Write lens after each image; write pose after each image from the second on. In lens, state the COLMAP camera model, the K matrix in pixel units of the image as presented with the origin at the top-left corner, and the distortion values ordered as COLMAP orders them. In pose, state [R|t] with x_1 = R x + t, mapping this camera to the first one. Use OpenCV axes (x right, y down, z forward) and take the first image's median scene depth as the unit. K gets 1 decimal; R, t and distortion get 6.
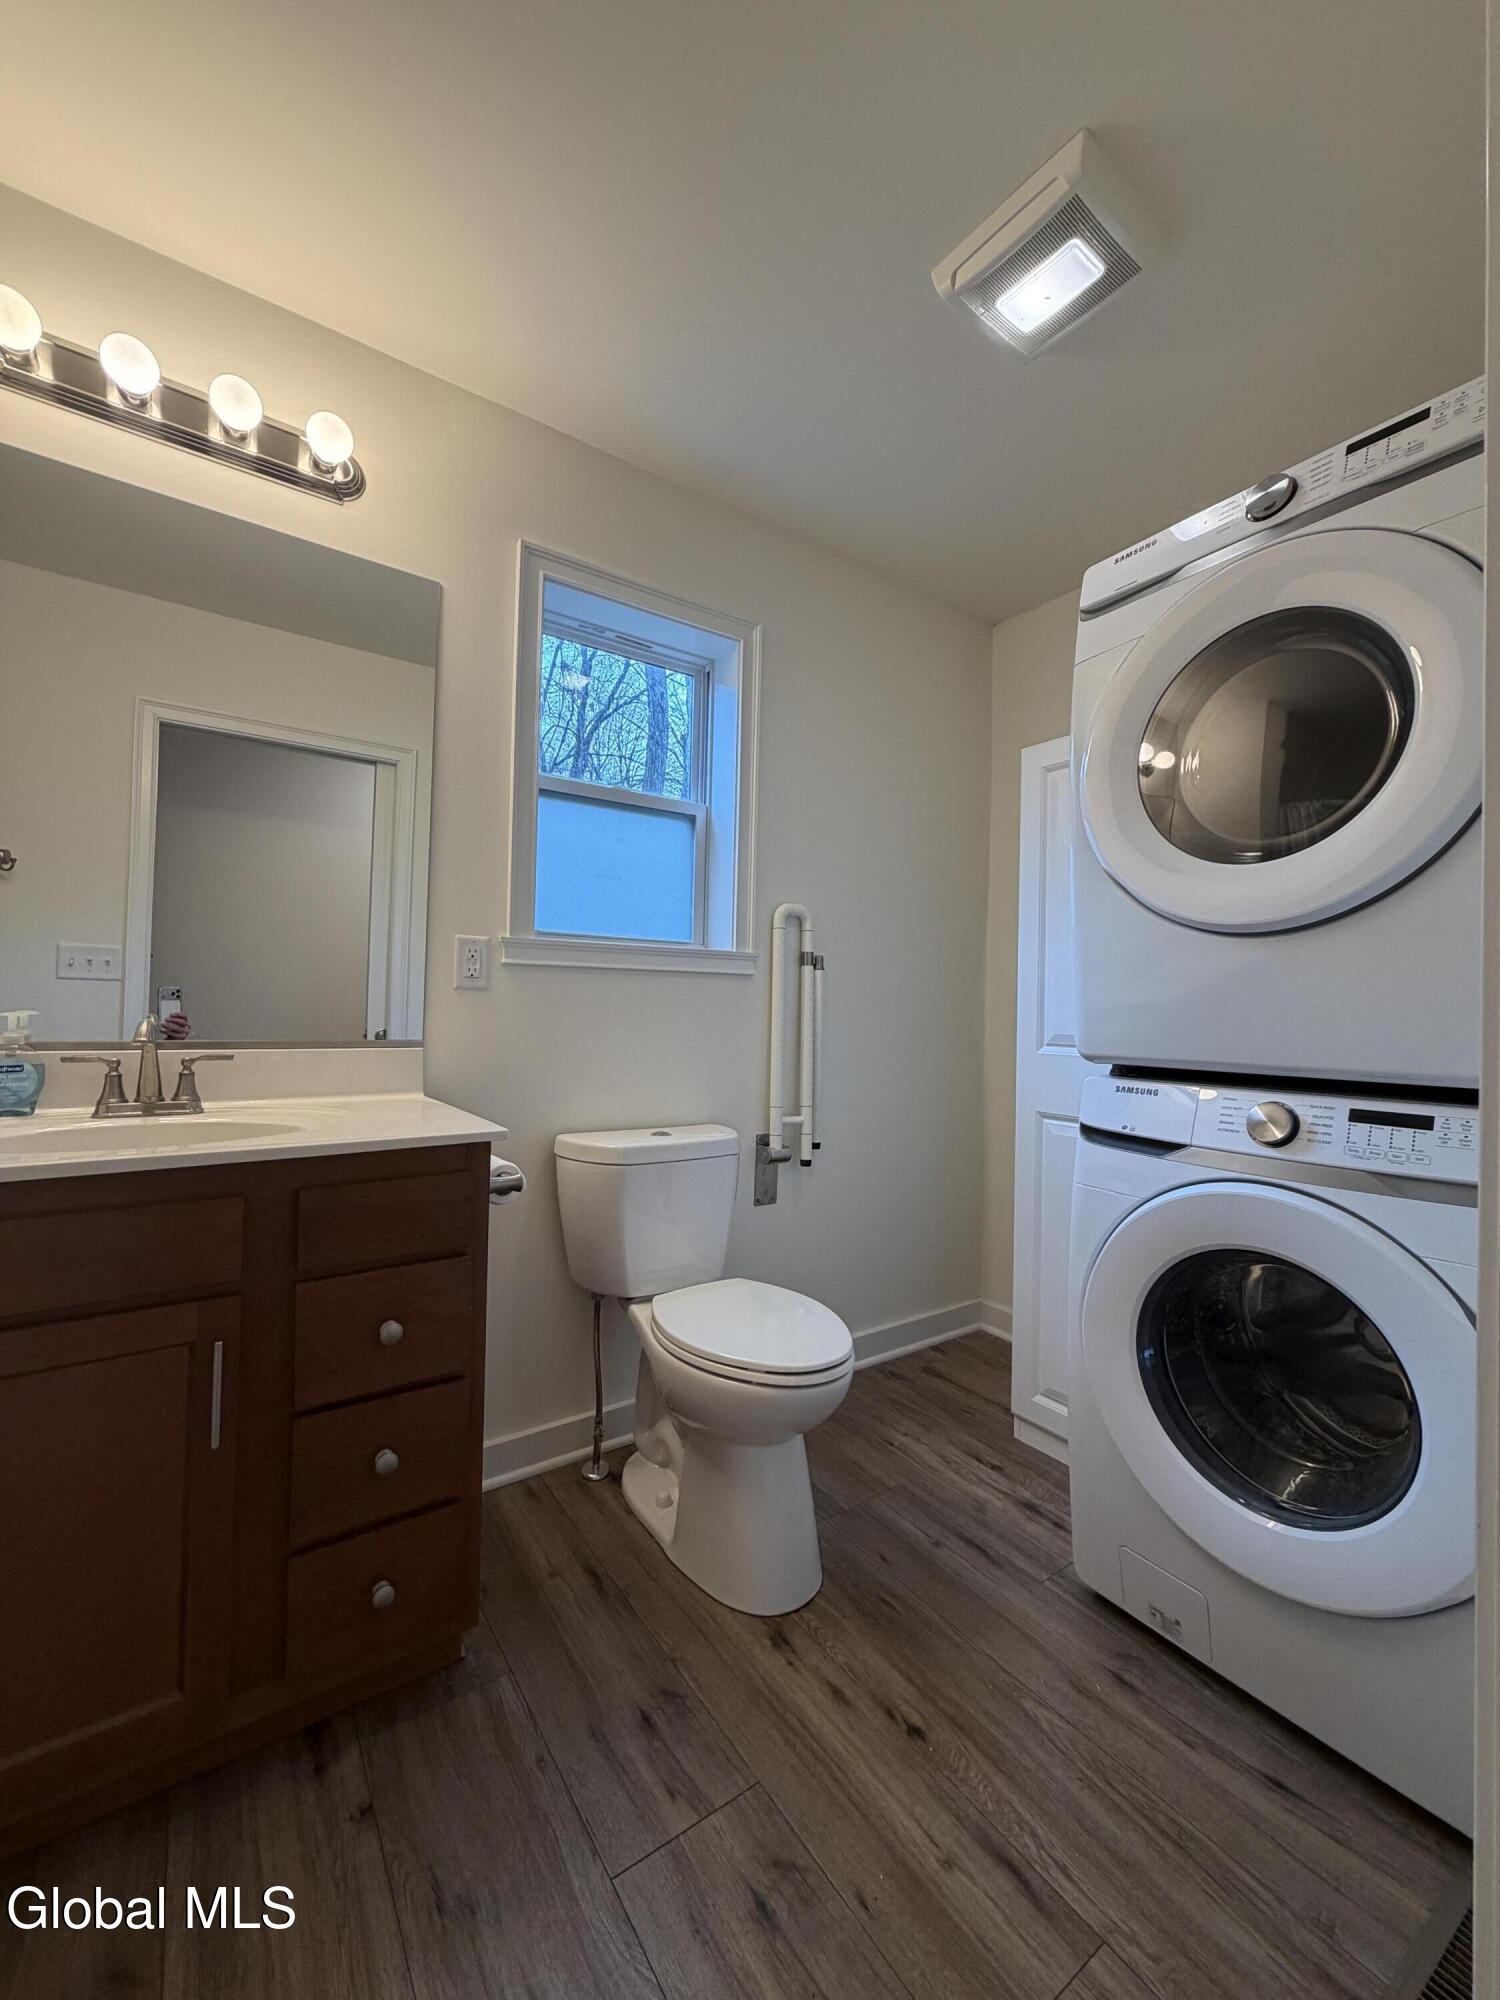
lens RADIAL K [[790.8, 0, 753.7], [0, 790.8, 1001.7], [0, 0, 1]] dist [-0.001427, 0.000059]
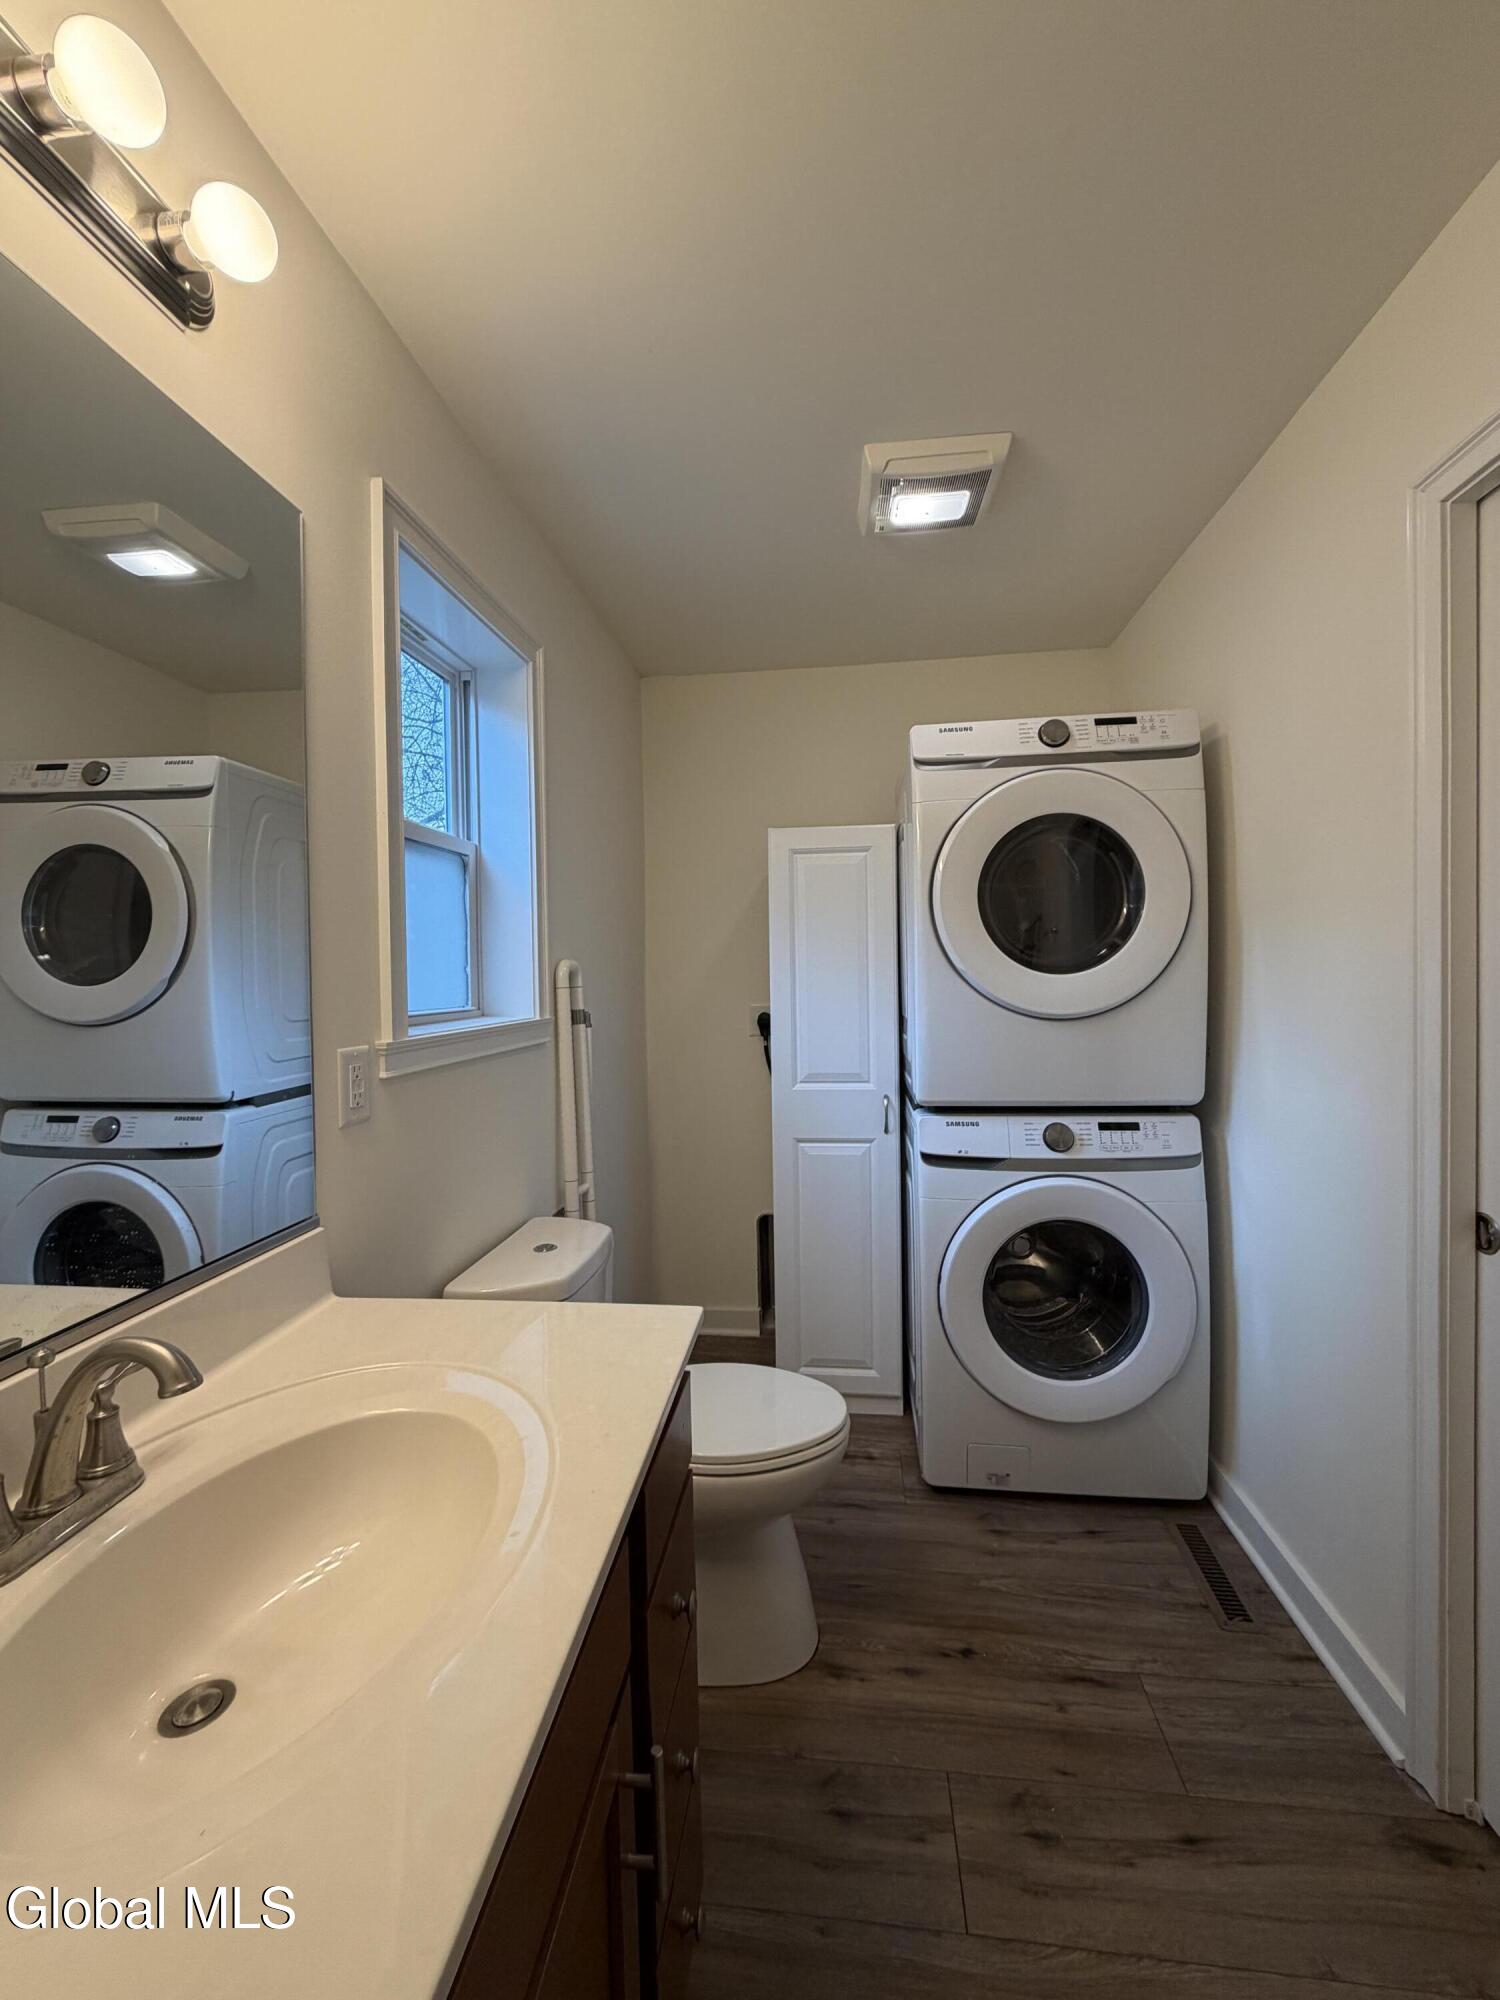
lens RADIAL K [[790.8, 0, 753.7], [0, 790.8, 1001.7], [0, 0, 1]] dist [-0.001427, 0.000059]
pose [[0.668825, -0.057923, 0.741160, -0.899361], [0.026488, 0.998184, 0.054107, -0.215419], [-0.742948, -0.016556, 0.669144, 0.395950]]
